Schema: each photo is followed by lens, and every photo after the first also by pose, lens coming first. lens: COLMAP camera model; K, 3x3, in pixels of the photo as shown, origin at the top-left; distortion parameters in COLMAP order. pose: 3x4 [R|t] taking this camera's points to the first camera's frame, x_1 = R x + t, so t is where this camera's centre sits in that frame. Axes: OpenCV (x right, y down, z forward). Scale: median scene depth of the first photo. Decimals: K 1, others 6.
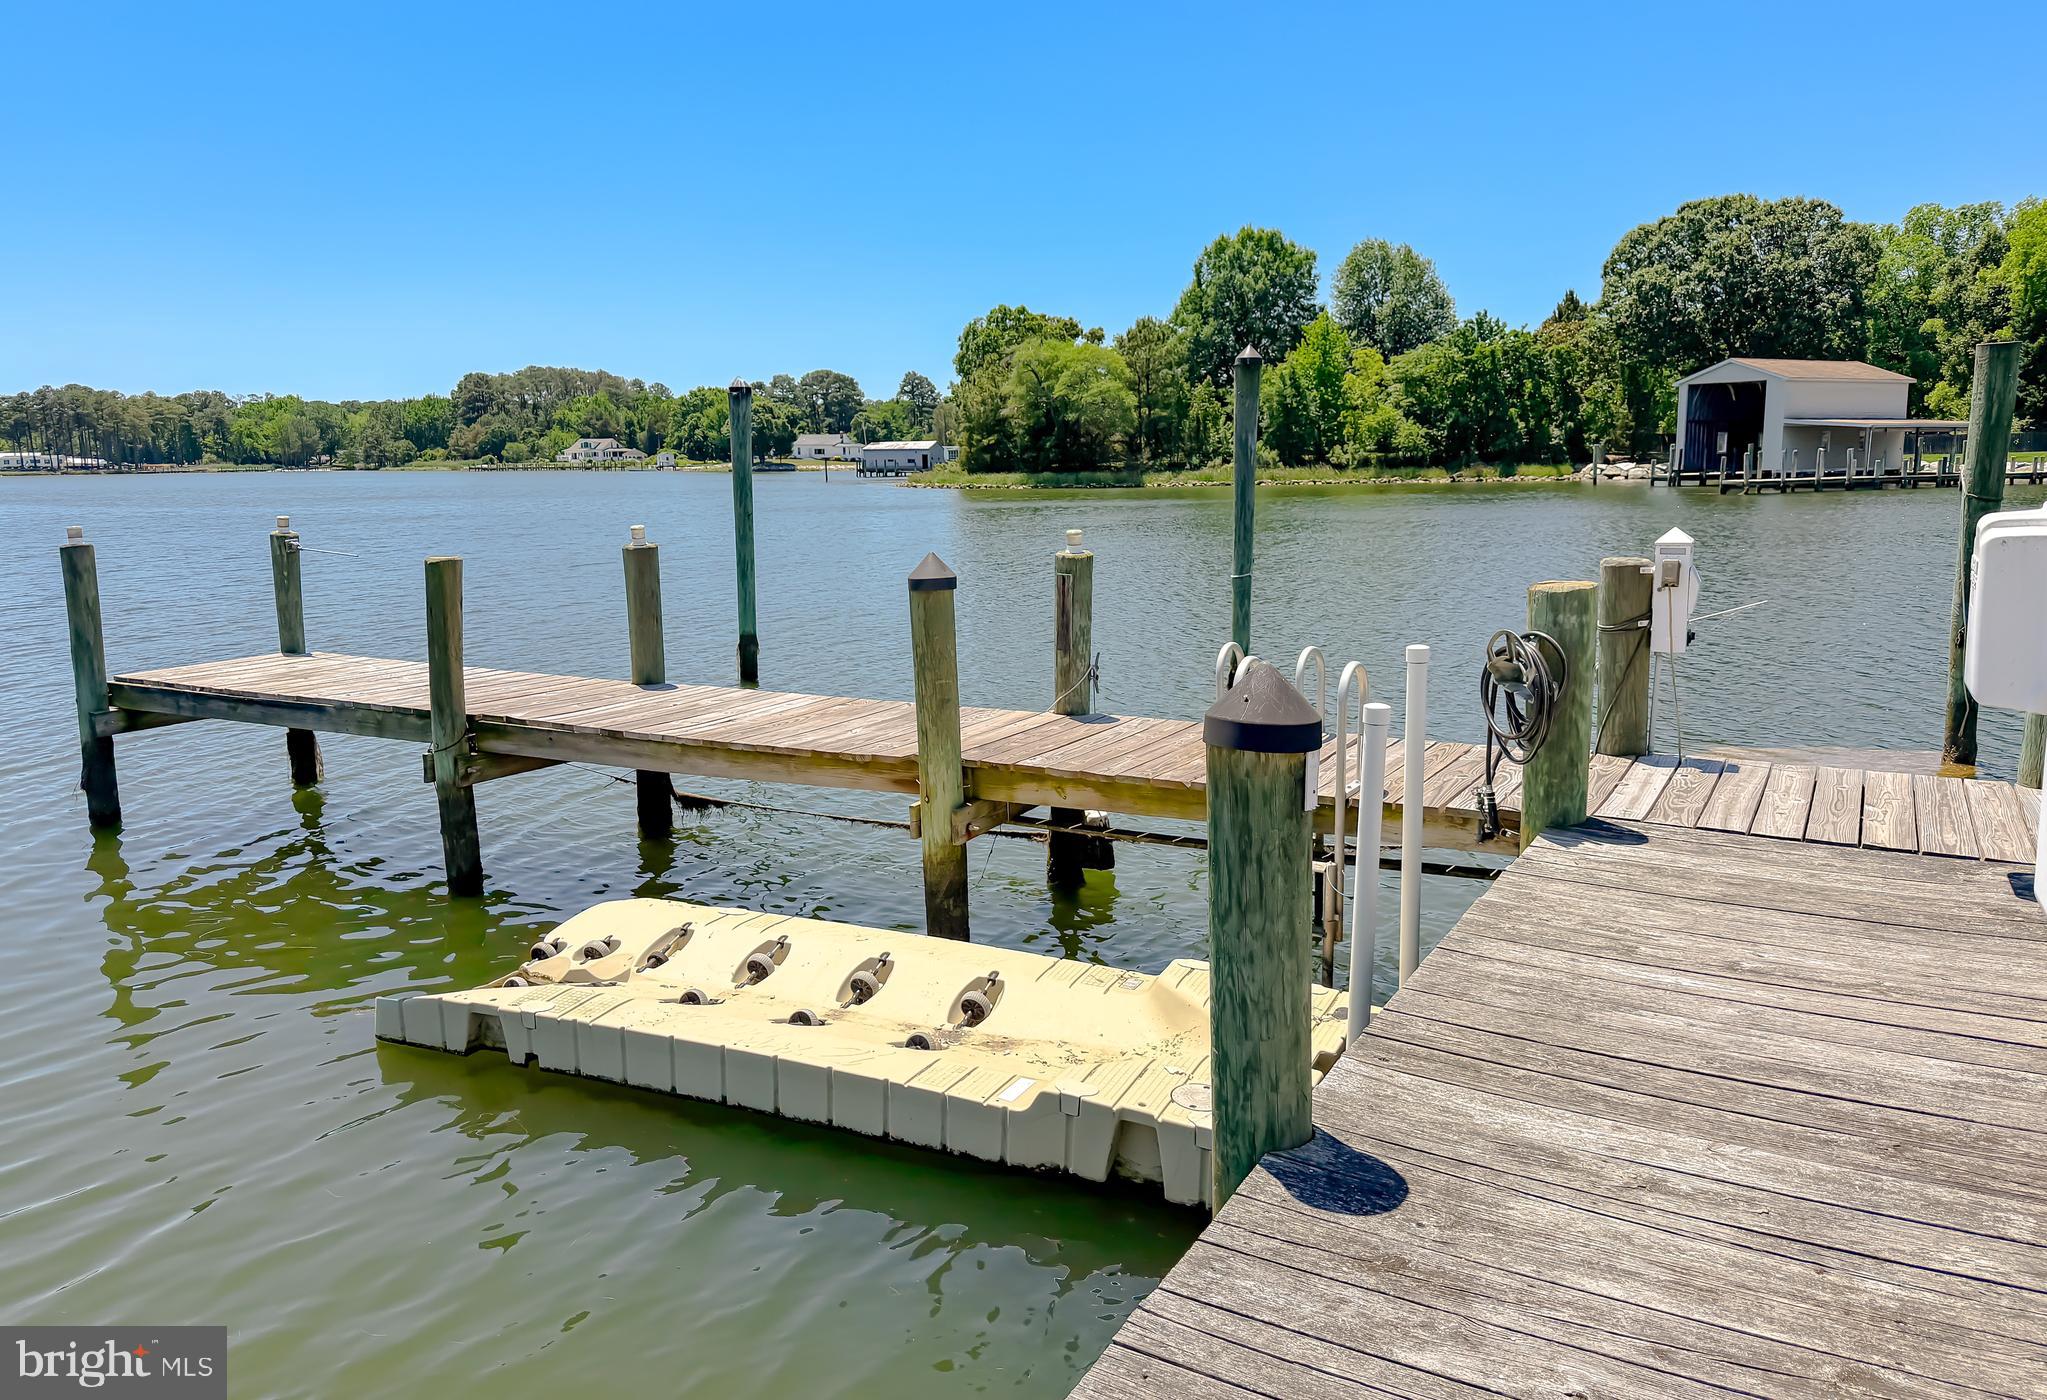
lens RADIAL K [[1482.8, 0, 1023.5], [0, 1482.8, 700.0], [0, 0, 1]] dist [0.126968, -0.195254]
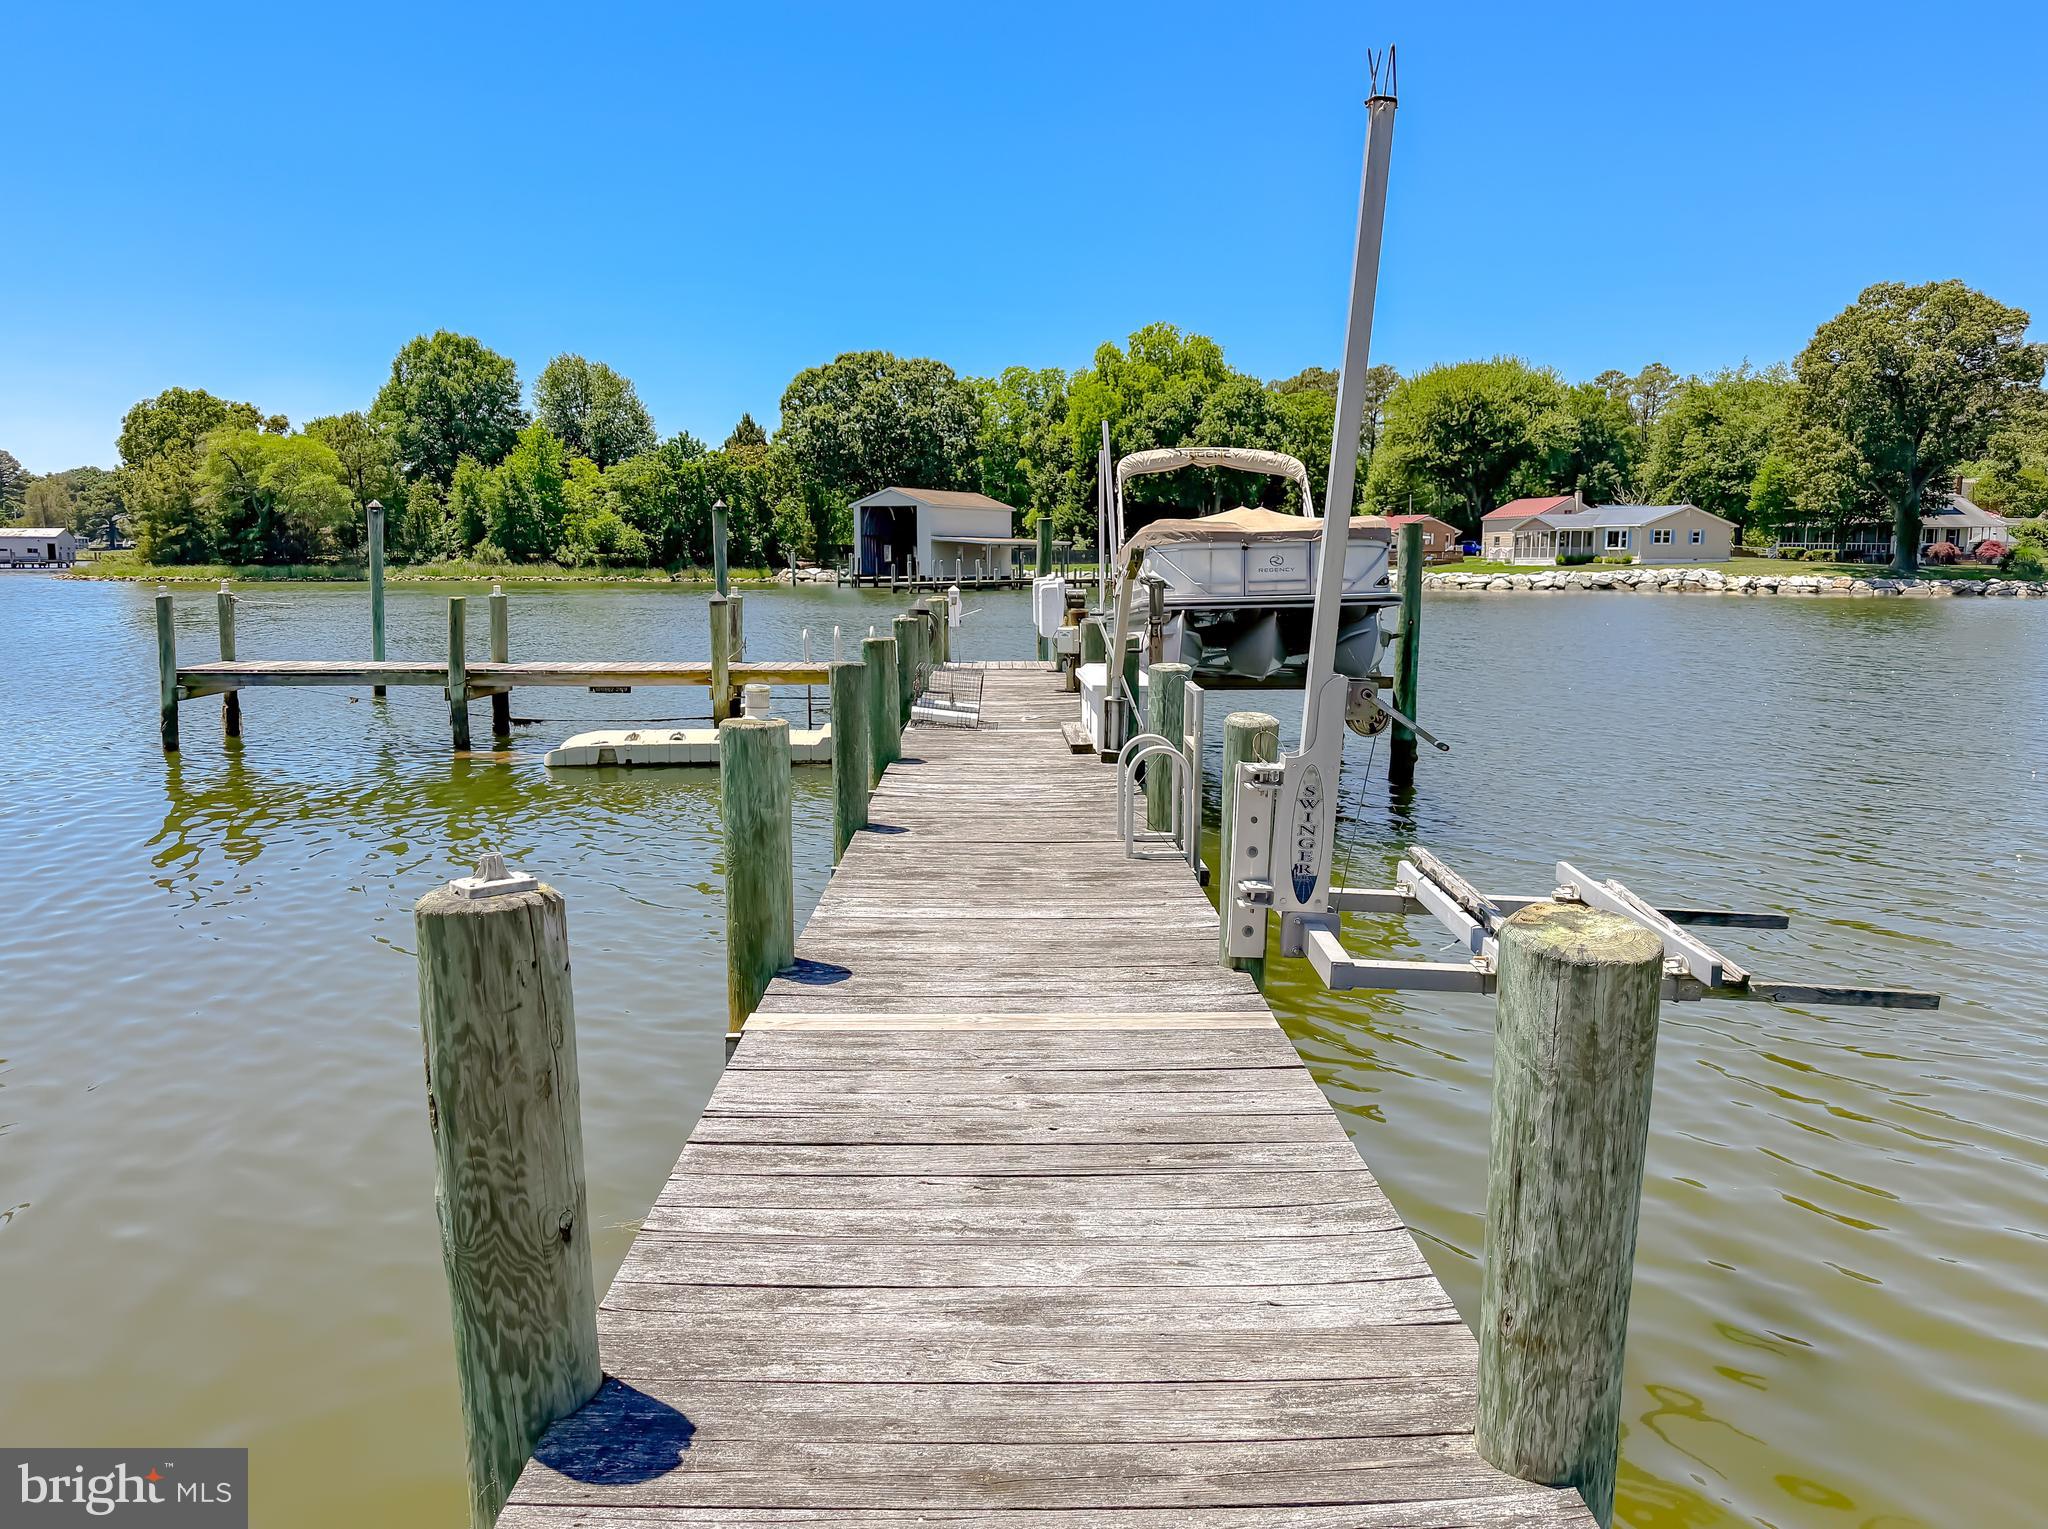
lens RADIAL K [[1470.4, 0, 1035.4], [0, 1470.4, 762.3], [0, 0, 1]] dist [0.145330, -0.239755]
pose [[0.857472, -0.056110, 0.511462, -0.053277], [0.068892, 0.997606, -0.006055, 0.014631], [-0.509898, 0.040428, 0.859284, -0.085196]]
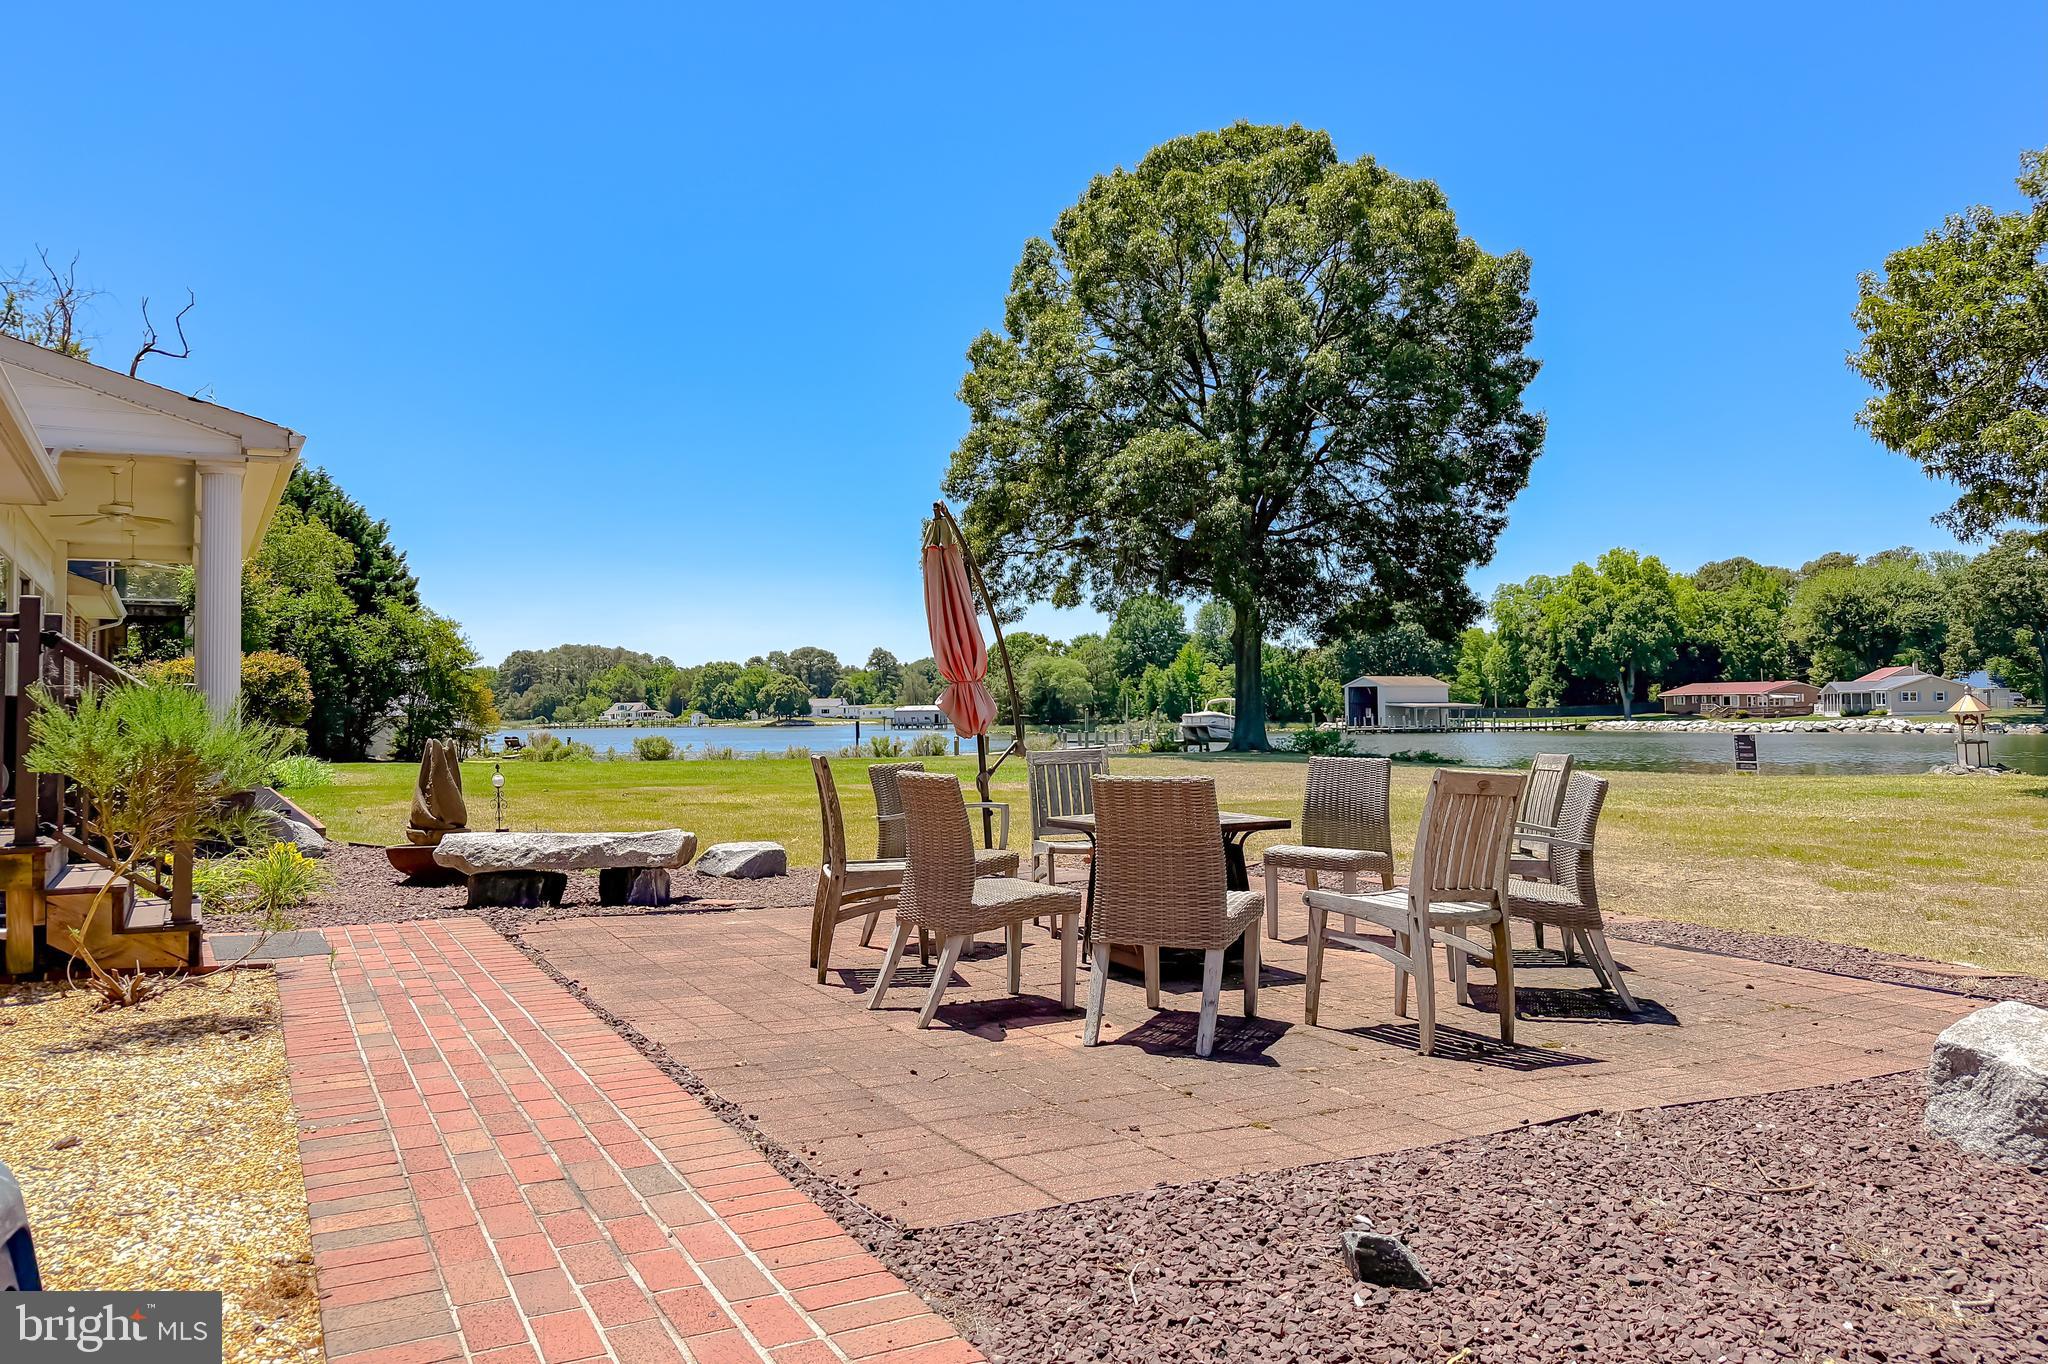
lens RADIAL K [[1422.9, 0, 1024.0], [0, 1422.9, 682.0], [0, 0, 1]] dist [0.142491, -0.259694]
pose [[0.998255, 0.002742, 0.058994, -0.112999], [0.008164, 0.982924, -0.183831, 0.119583], [-0.058490, 0.183992, 0.981186, -0.743256]]
